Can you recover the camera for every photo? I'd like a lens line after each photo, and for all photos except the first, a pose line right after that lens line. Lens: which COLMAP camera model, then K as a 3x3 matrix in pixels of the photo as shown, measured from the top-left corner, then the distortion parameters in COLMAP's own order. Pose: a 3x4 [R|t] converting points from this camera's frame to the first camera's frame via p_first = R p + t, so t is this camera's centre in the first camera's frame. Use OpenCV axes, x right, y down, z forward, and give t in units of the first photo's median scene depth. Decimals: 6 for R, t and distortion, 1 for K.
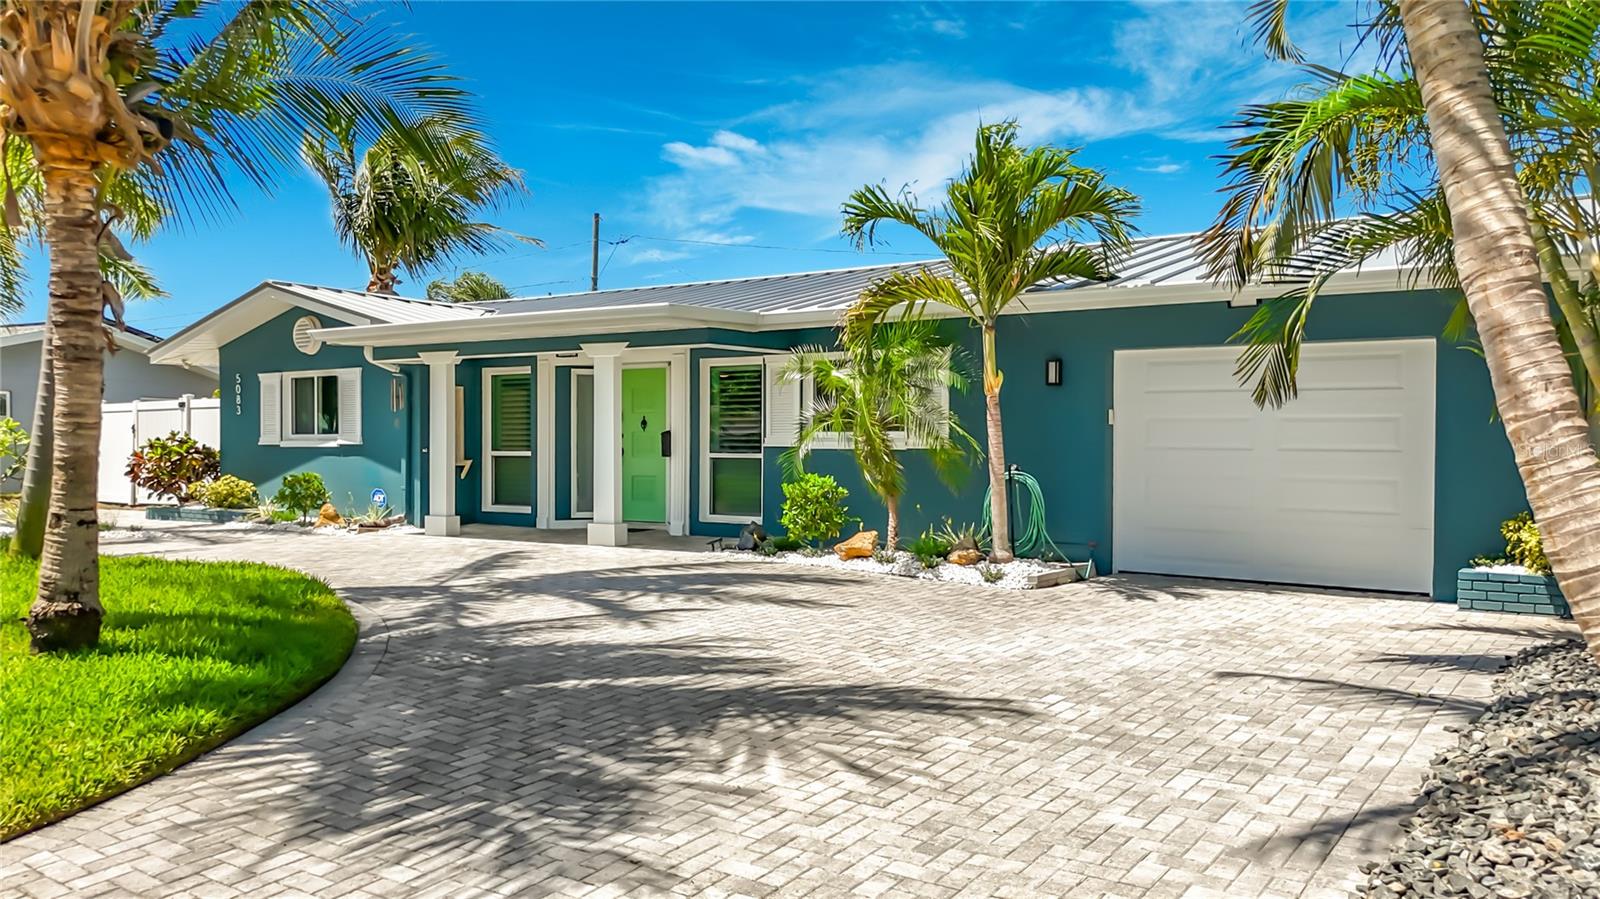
lens RADIAL K [[1301.7, 0, 799.6], [0, 1301.7, 451.3], [0, 0, 1]] dist [0.002621, 0.000144]
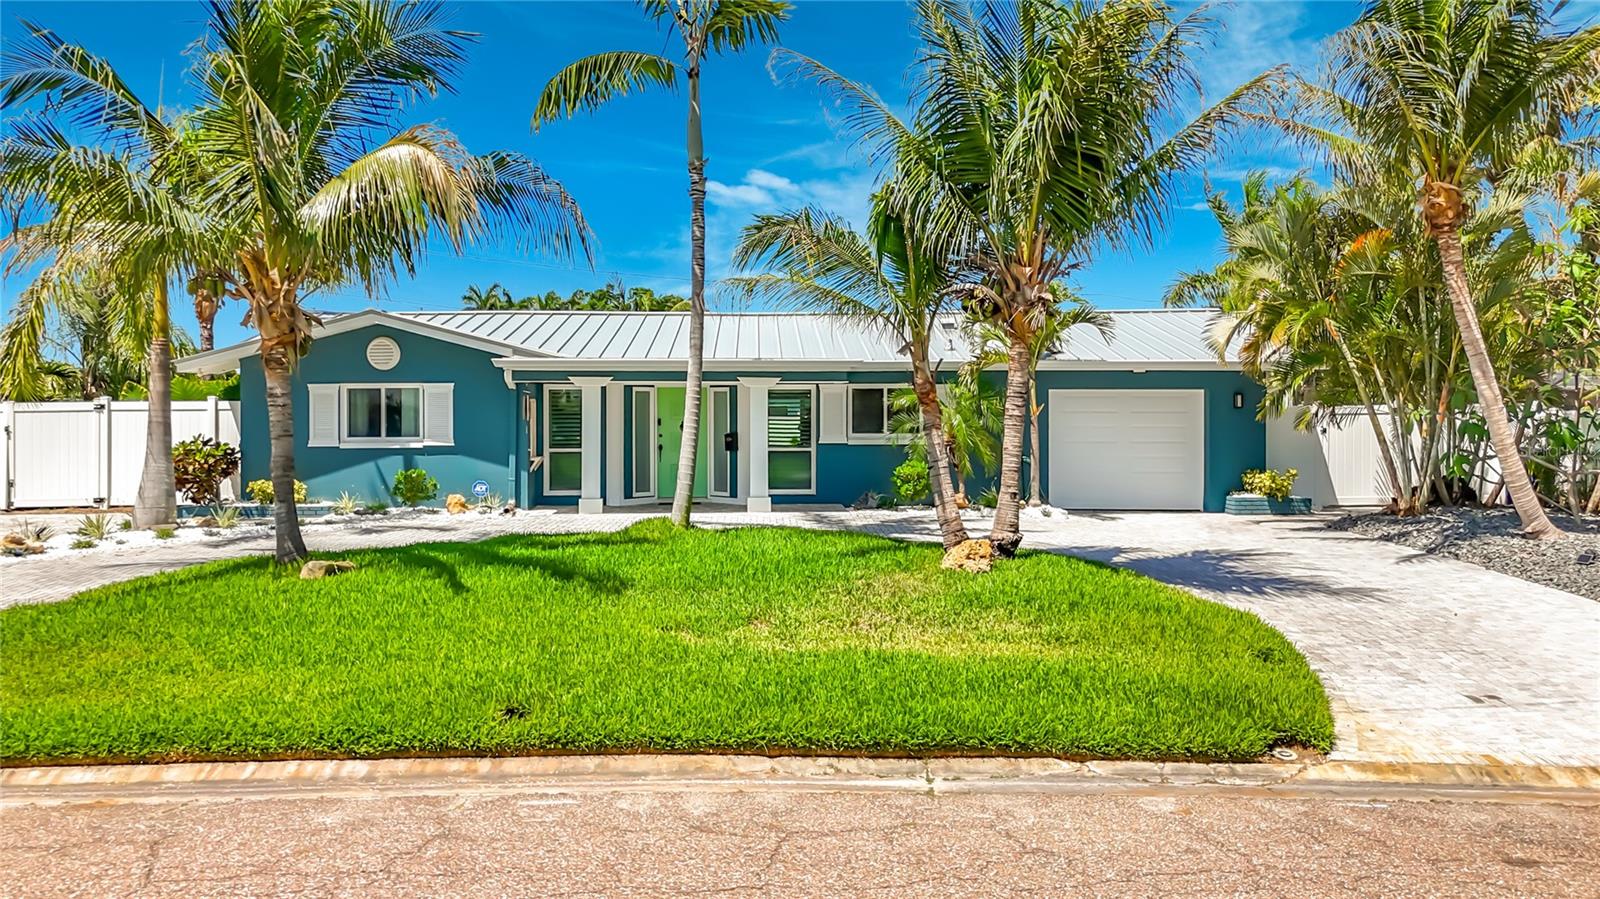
lens RADIAL K [[1301.7, 0, 802.1], [0, 1301.7, 442.4], [0, 0, 1]] dist [0.002621, 0.000144]
pose [[0.780769, -0.017034, 0.624588, -0.833592], [0.006836, 0.999801, 0.018722, -0.028449], [-0.624782, -0.010348, 0.780730, -0.163133]]
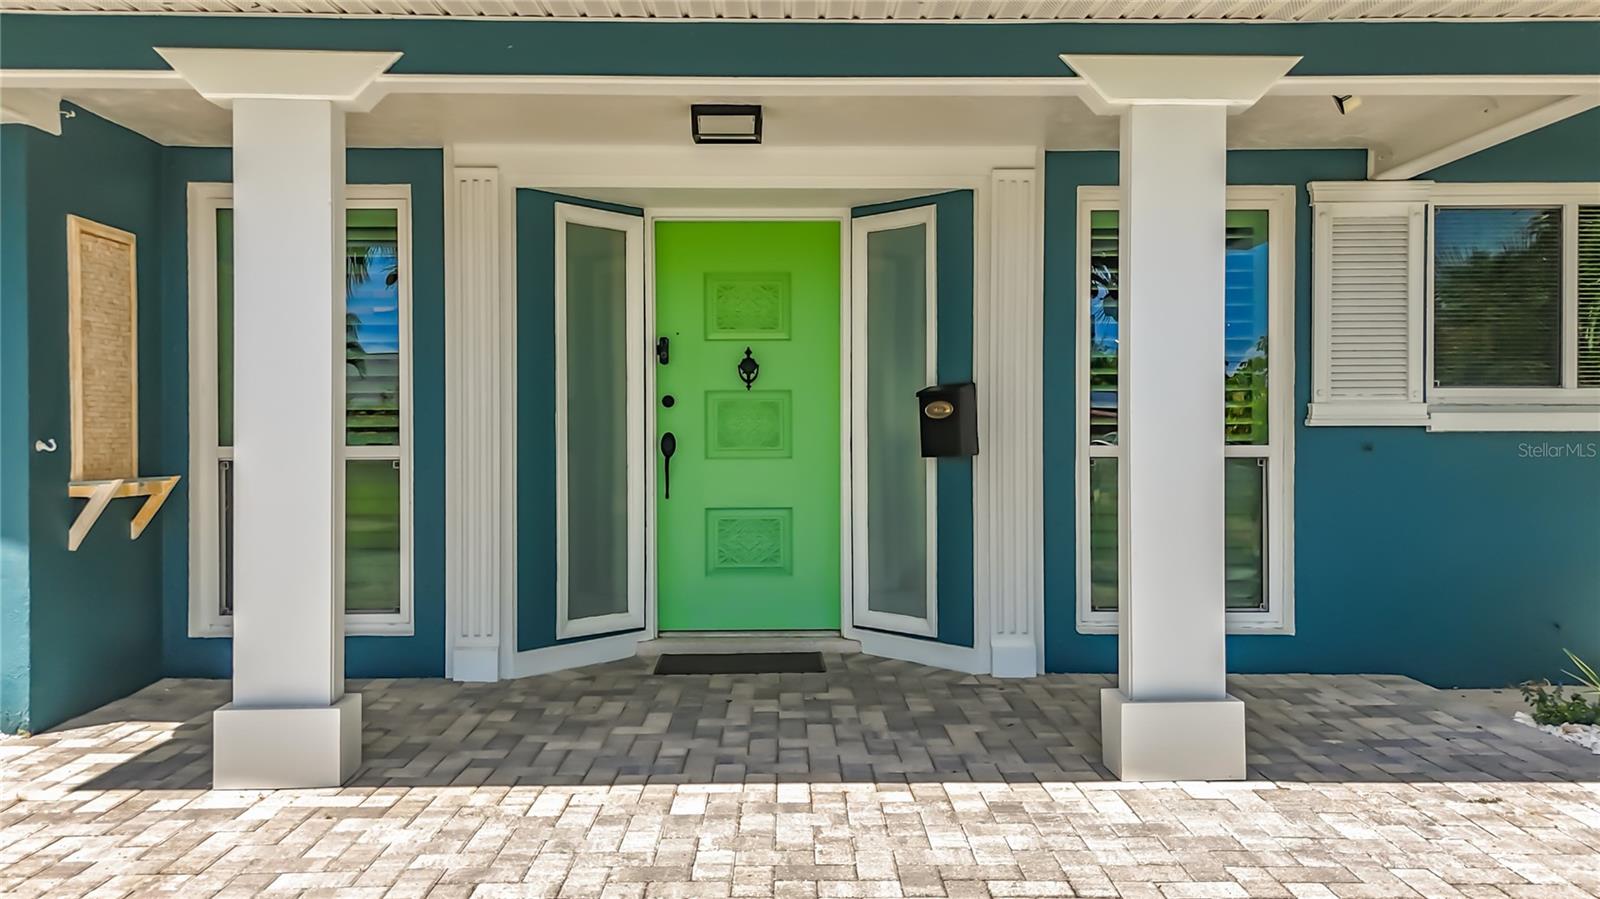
lens RADIAL K [[1301.7, 0, 796.8], [0, 1301.7, 449.9], [0, 0, 1]] dist [0.002621, 0.000144]
pose [[0.799843, -0.006740, 0.600172, -0.309158], [0.003767, 0.999974, 0.006210, -0.000267], [-0.600198, -0.002706, 0.799847, 0.647555]]
